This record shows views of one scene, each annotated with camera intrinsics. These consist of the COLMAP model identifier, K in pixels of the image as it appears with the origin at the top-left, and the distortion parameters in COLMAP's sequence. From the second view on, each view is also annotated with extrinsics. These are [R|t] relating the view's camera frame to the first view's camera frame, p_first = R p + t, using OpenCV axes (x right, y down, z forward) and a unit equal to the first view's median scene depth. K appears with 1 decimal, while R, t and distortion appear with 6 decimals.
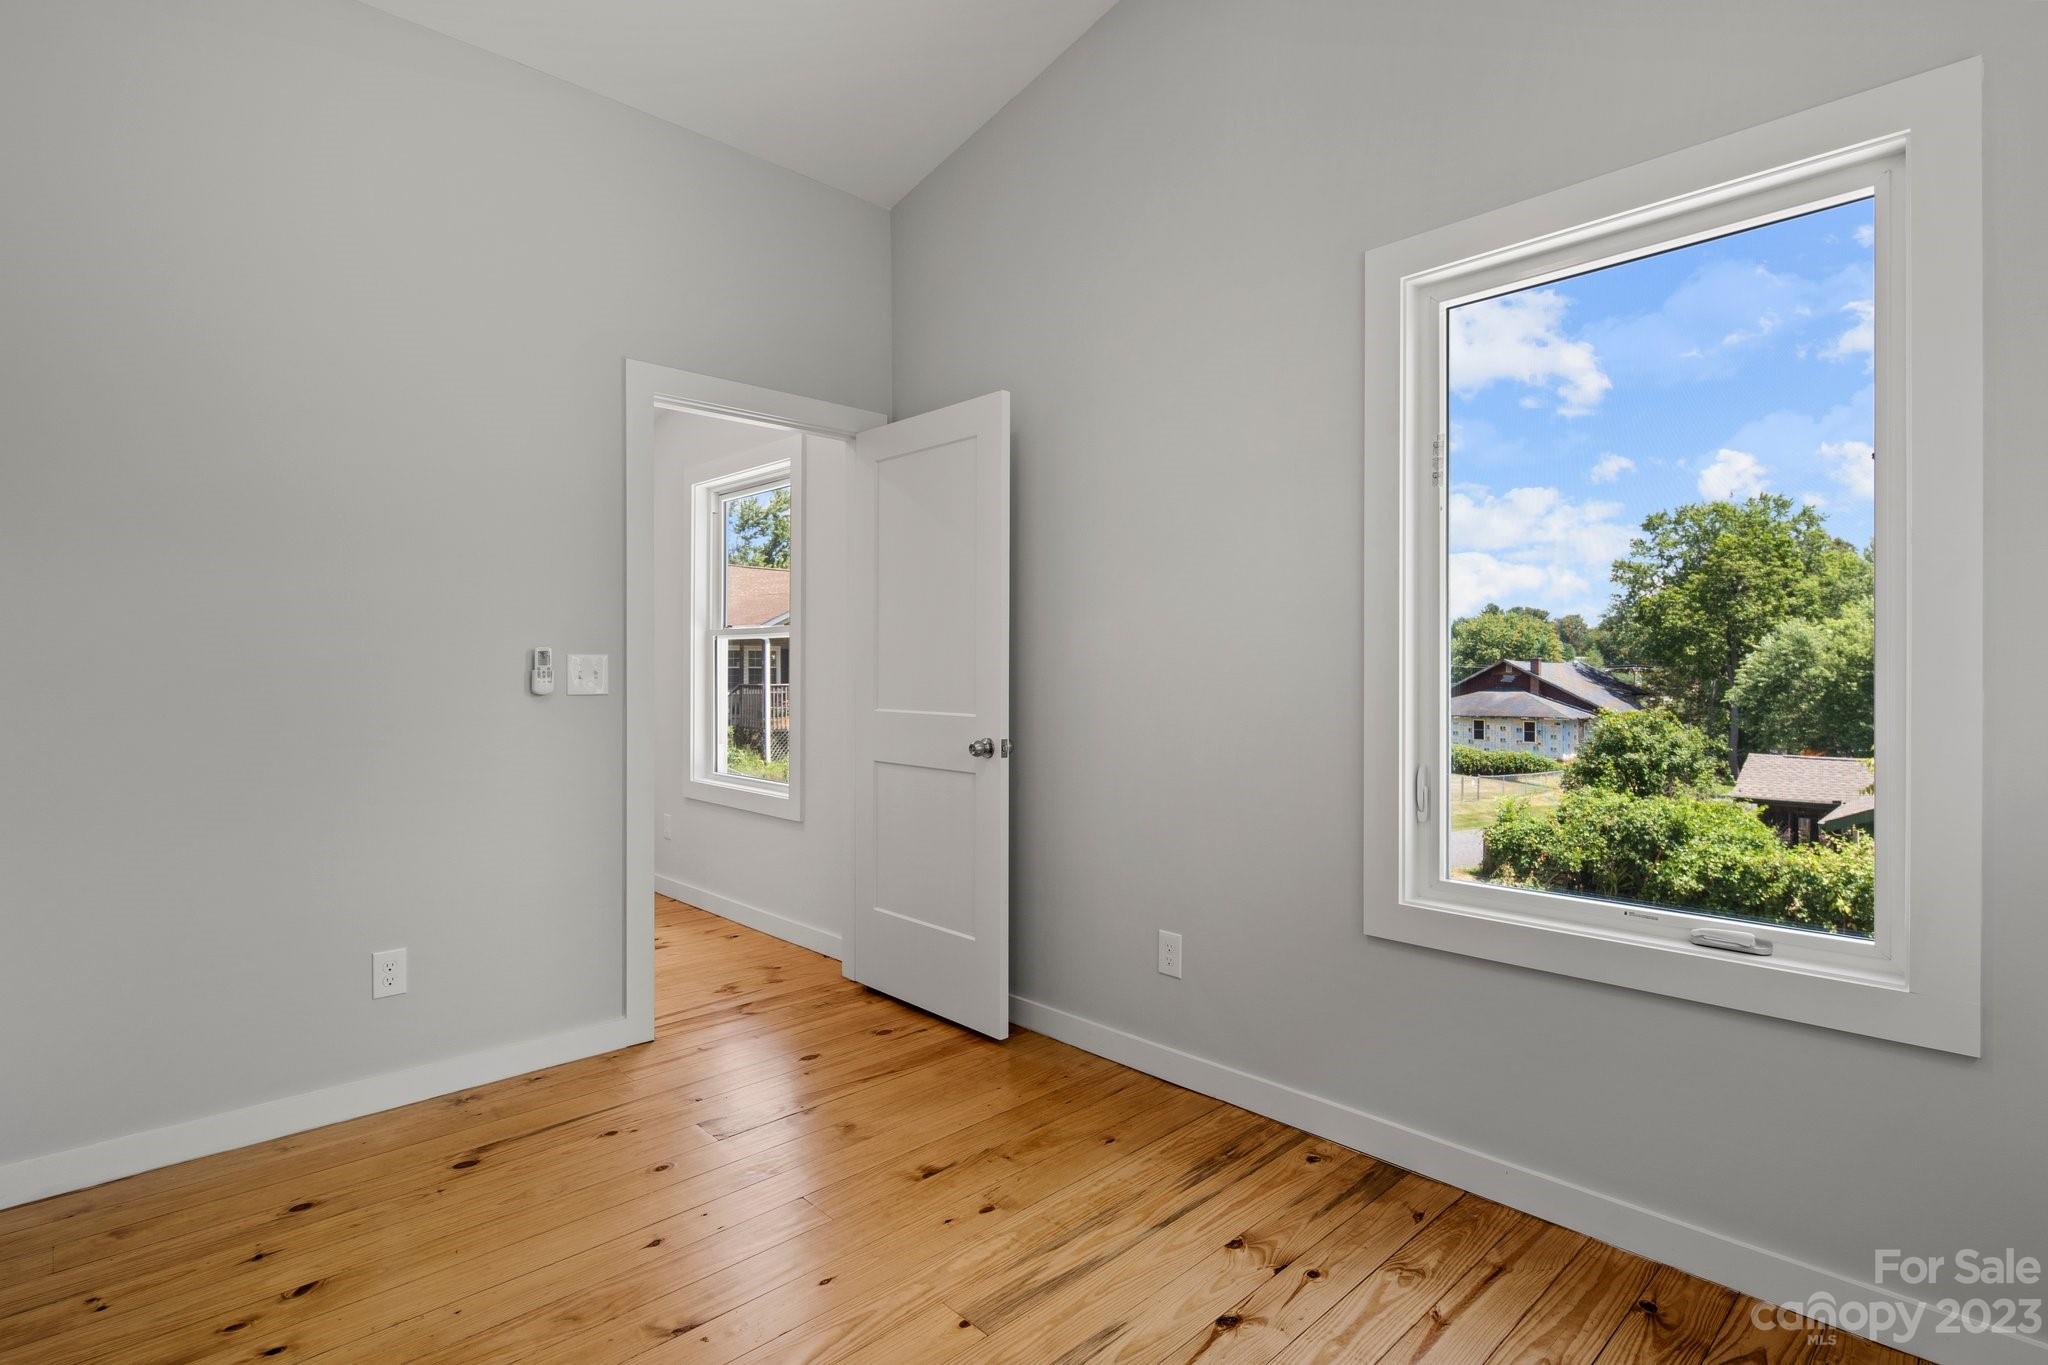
lens RADIAL K [[1003.3, 0, 1014.7], [0, 1003.3, 677.4], [0, 0, 1]] dist [0.007270, -0.006033]
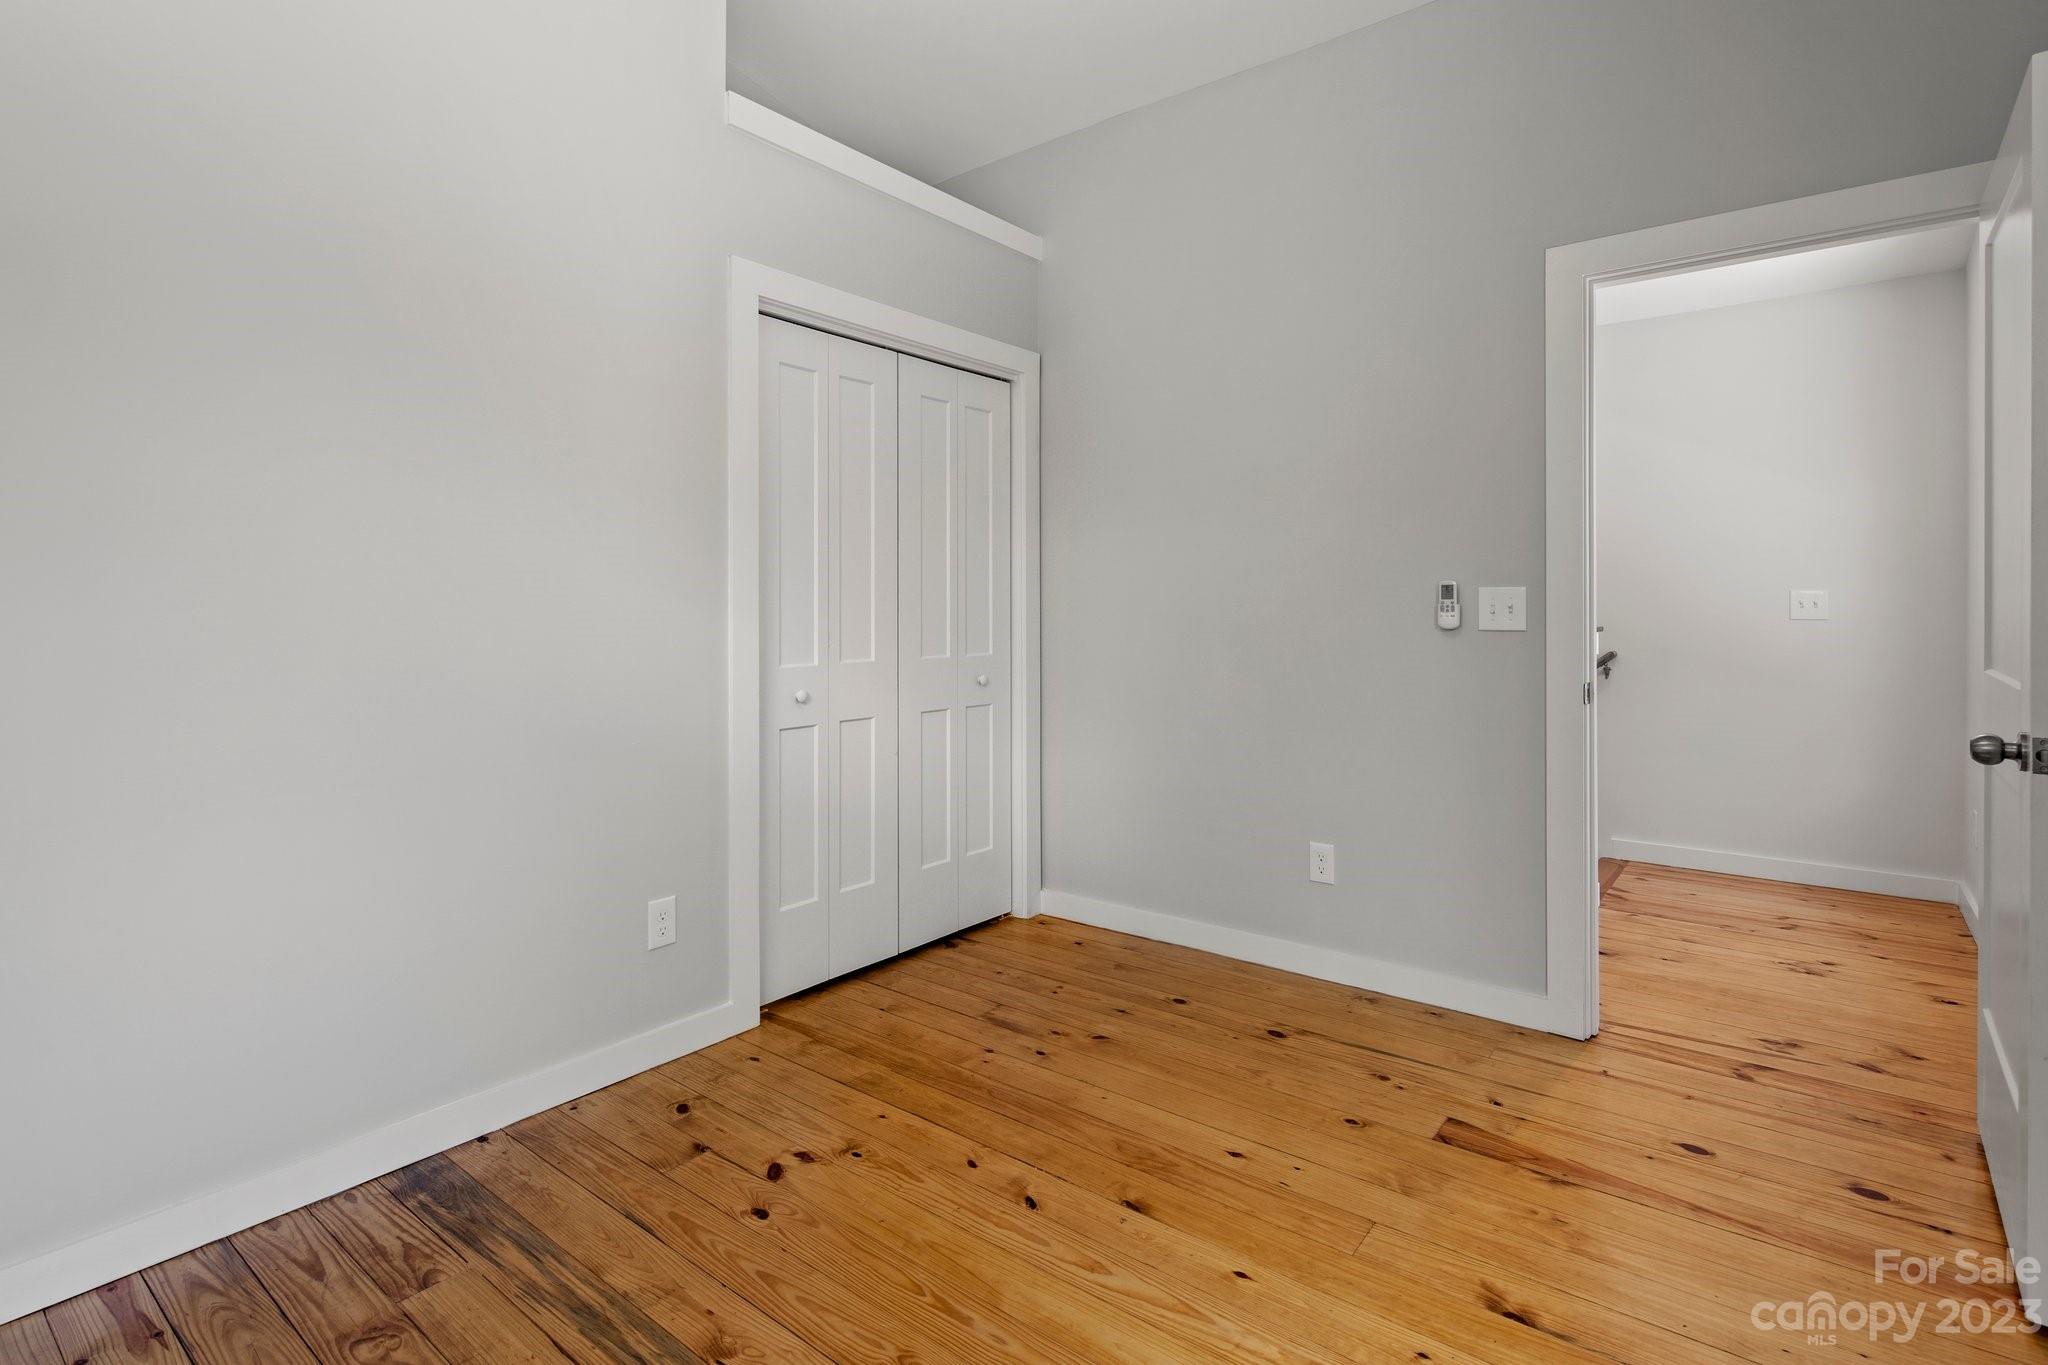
lens RADIAL K [[1003.3, 0, 994.0], [0, 1003.3, 608.0], [0, 0, 1]] dist [0.007270, -0.006033]
pose [[0.135691, 0.003581, -0.990745, 0.471621], [-0.004247, 0.999986, 0.003033, -0.004823], [0.990742, 0.003796, 0.135704, 0.448734]]
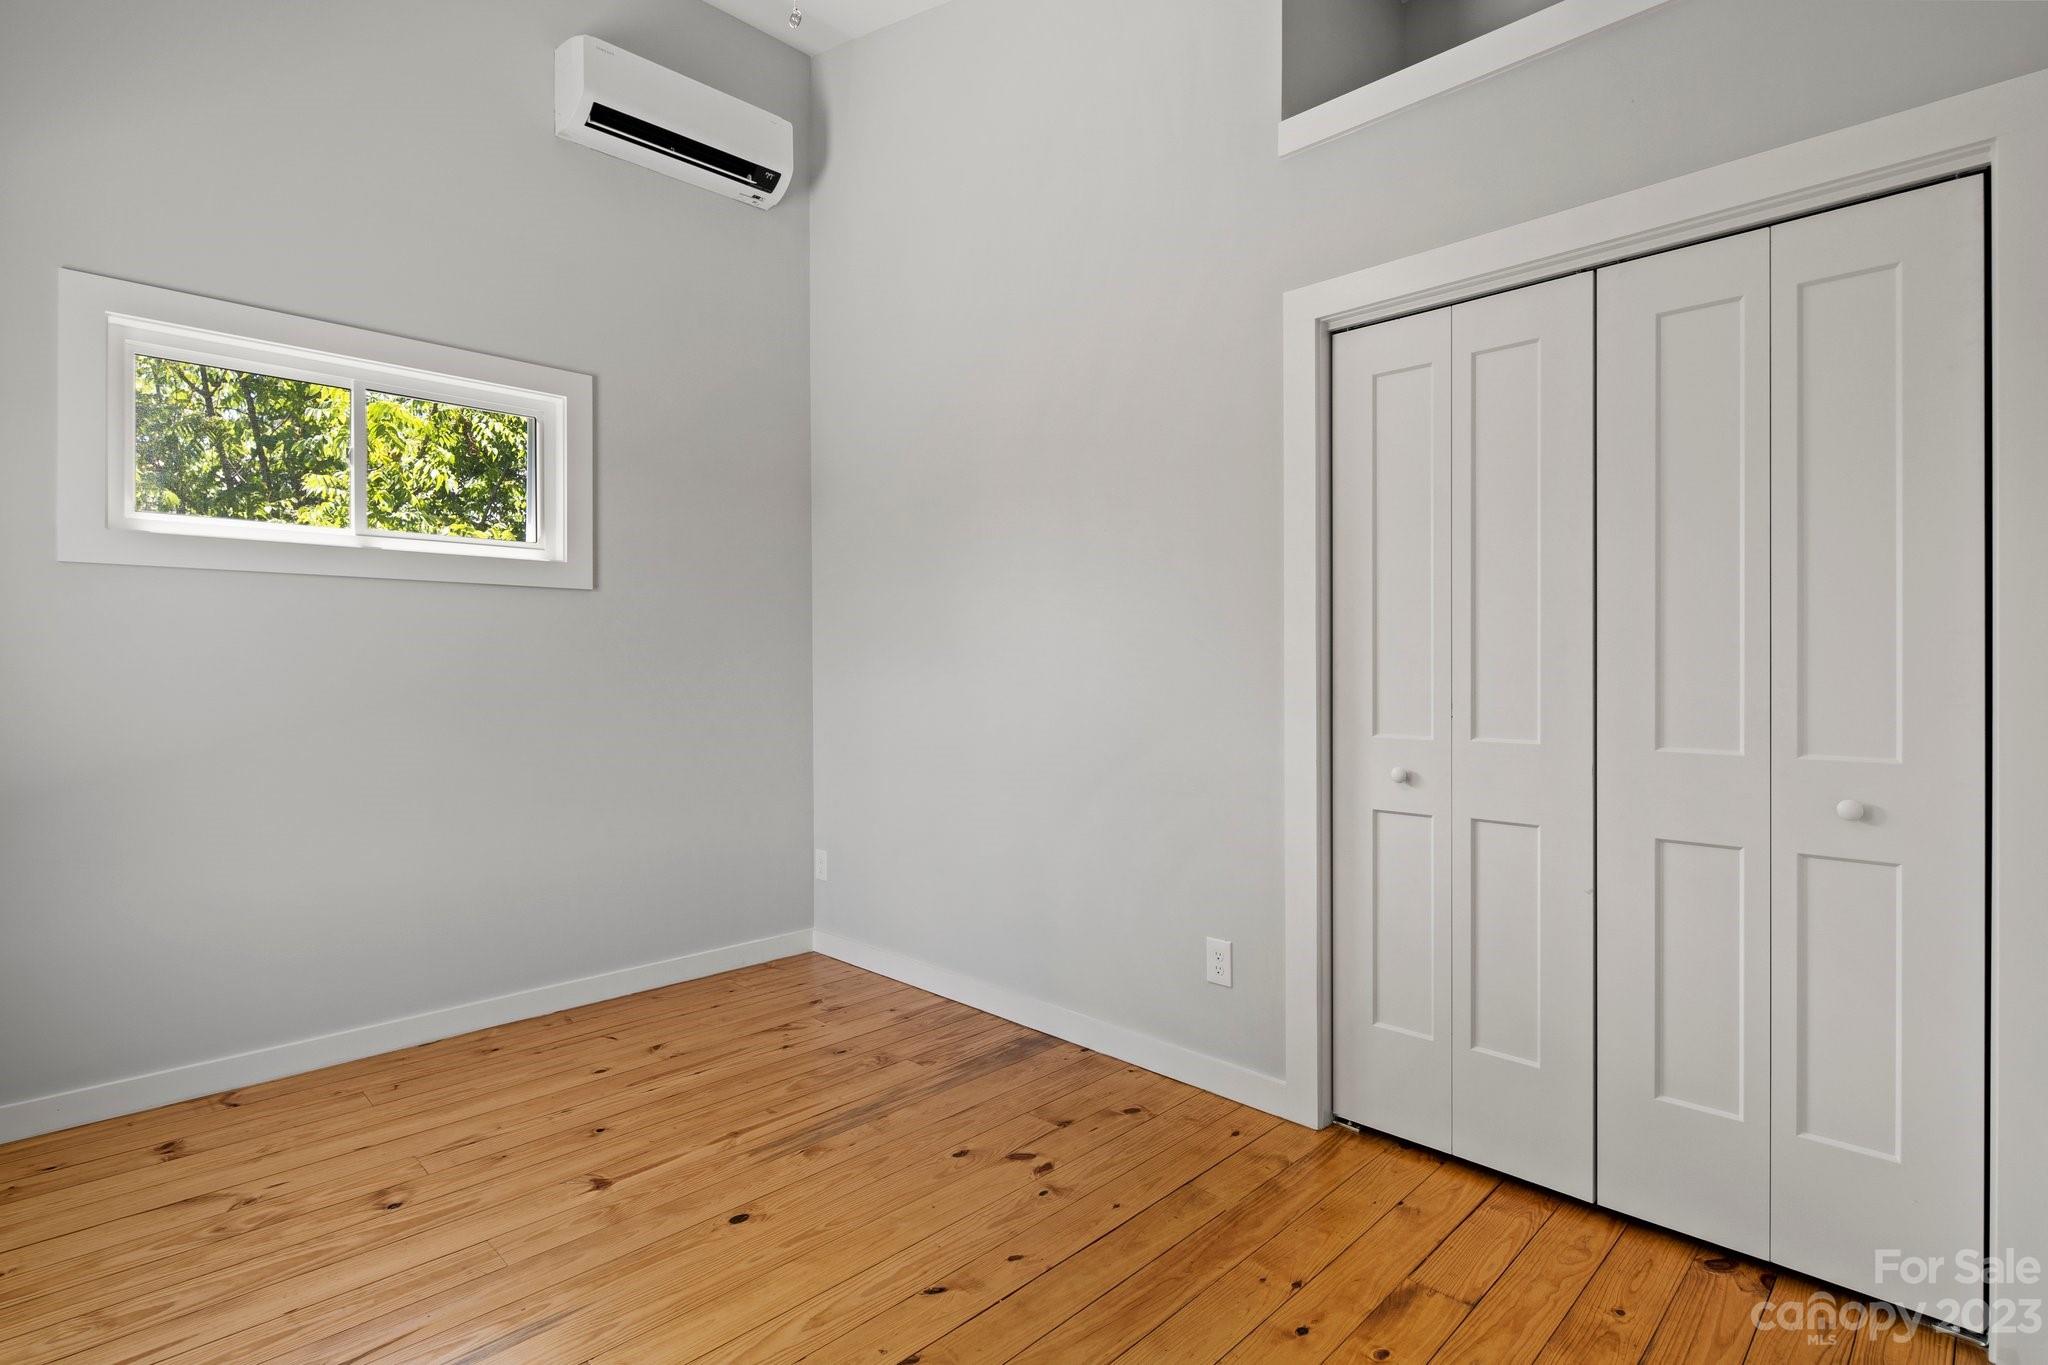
lens RADIAL K [[1003.3, 0, 1025.0], [0, 1003.3, 670.8], [0, 0, 1]] dist [0.007270, -0.006033]
pose [[-0.999072, 0.008755, -0.042172, -0.262820], [0.008058, 0.999828, 0.016685, -0.015674], [0.042311, 0.016330, -0.998971, 1.252223]]
